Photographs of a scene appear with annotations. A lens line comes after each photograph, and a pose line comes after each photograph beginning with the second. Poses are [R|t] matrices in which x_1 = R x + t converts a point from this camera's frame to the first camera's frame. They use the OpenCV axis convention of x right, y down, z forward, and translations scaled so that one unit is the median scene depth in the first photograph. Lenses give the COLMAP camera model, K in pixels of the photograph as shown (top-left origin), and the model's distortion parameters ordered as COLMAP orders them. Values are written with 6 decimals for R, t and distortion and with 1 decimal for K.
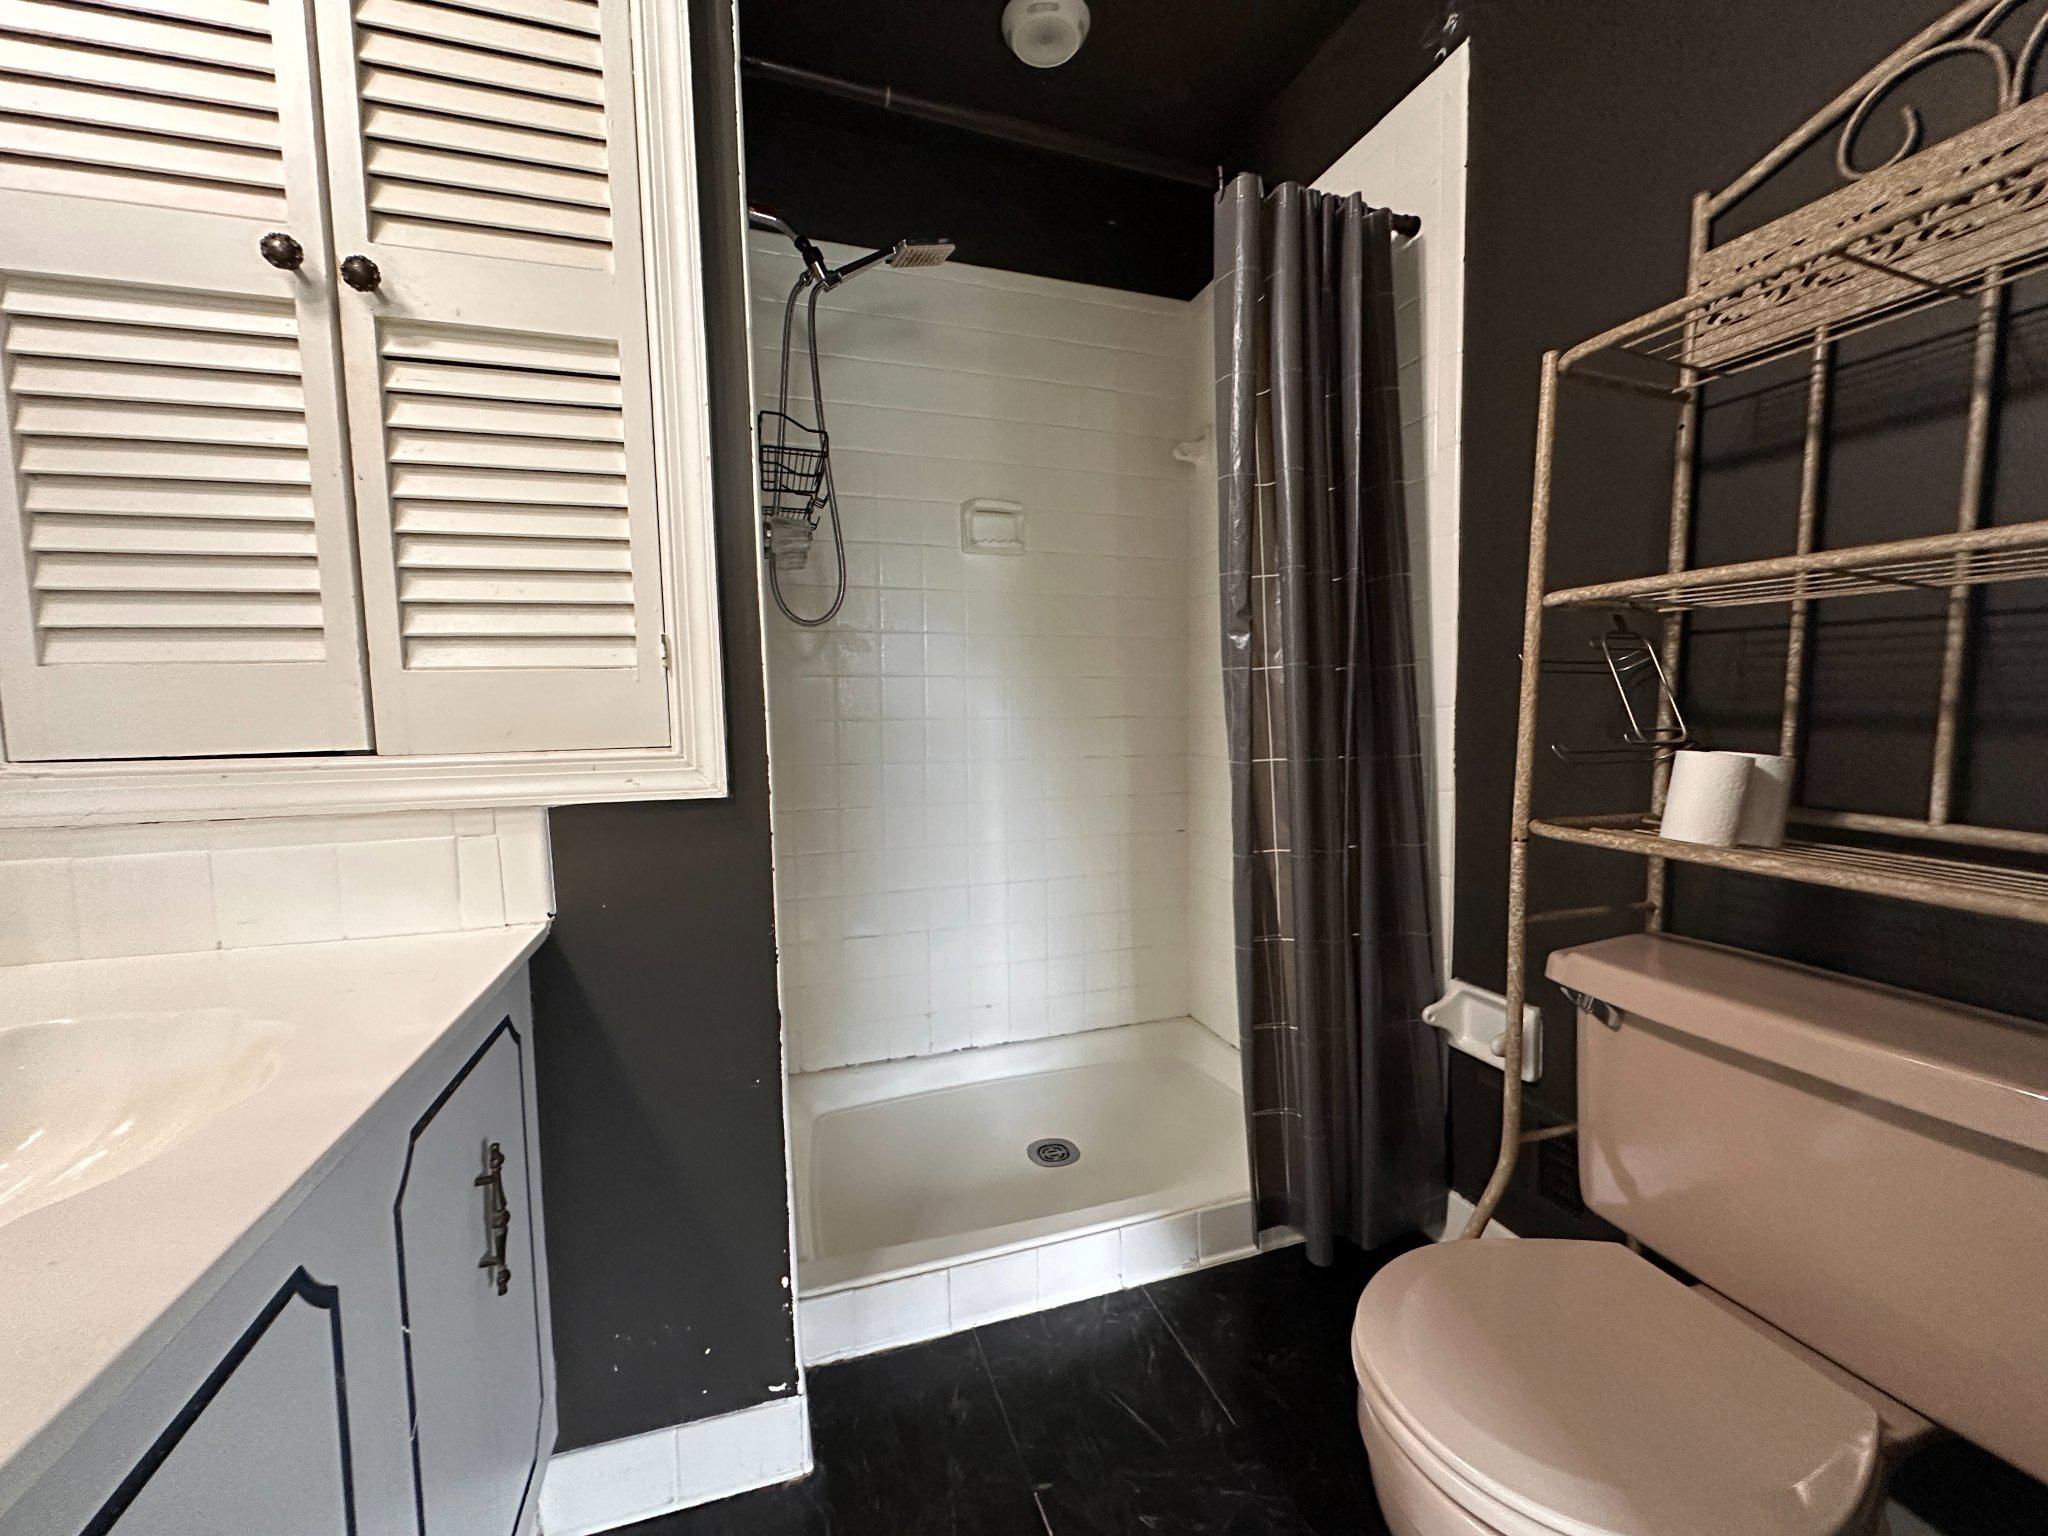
lens RADIAL K [[819.2, 0, 1026.2], [0, 819.2, 769.4], [0, 0, 1]] dist [-0.006070, 0.002471]
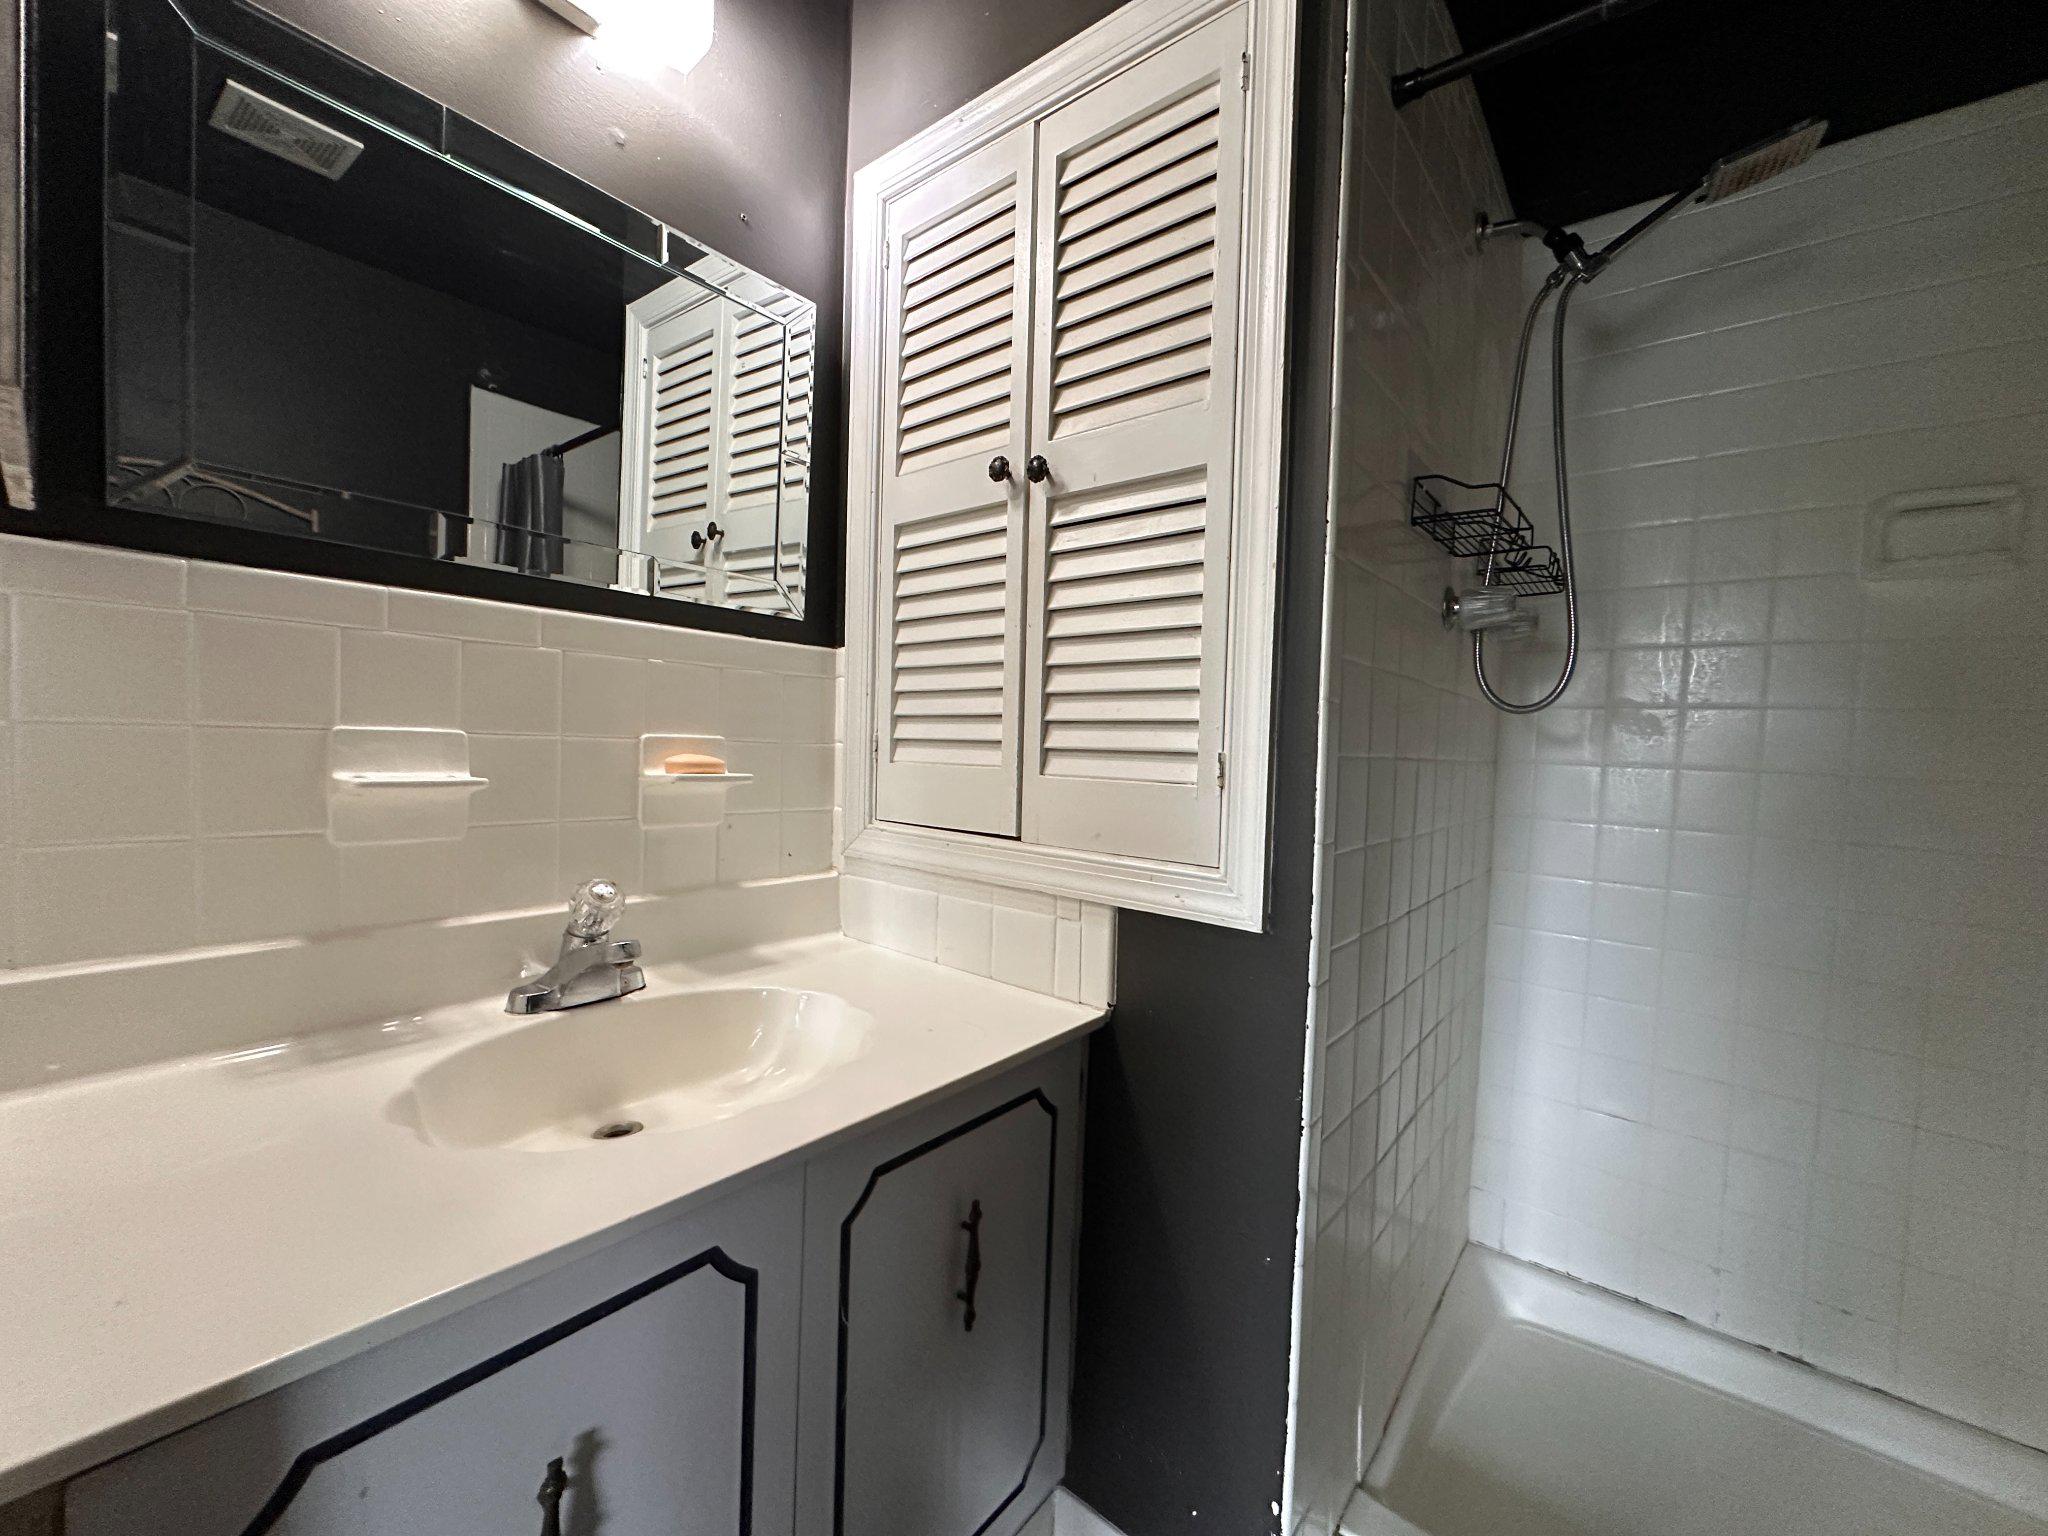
lens RADIAL K [[819.2, 0, 1026.2], [0, 819.2, 769.4], [0, 0, 1]] dist [-0.006070, 0.002471]
pose [[0.536595, 0.069425, -0.840979, 0.259124], [-0.104212, 0.994433, 0.015599, -0.141932], [0.837380, 0.079270, 0.540843, 0.296651]]
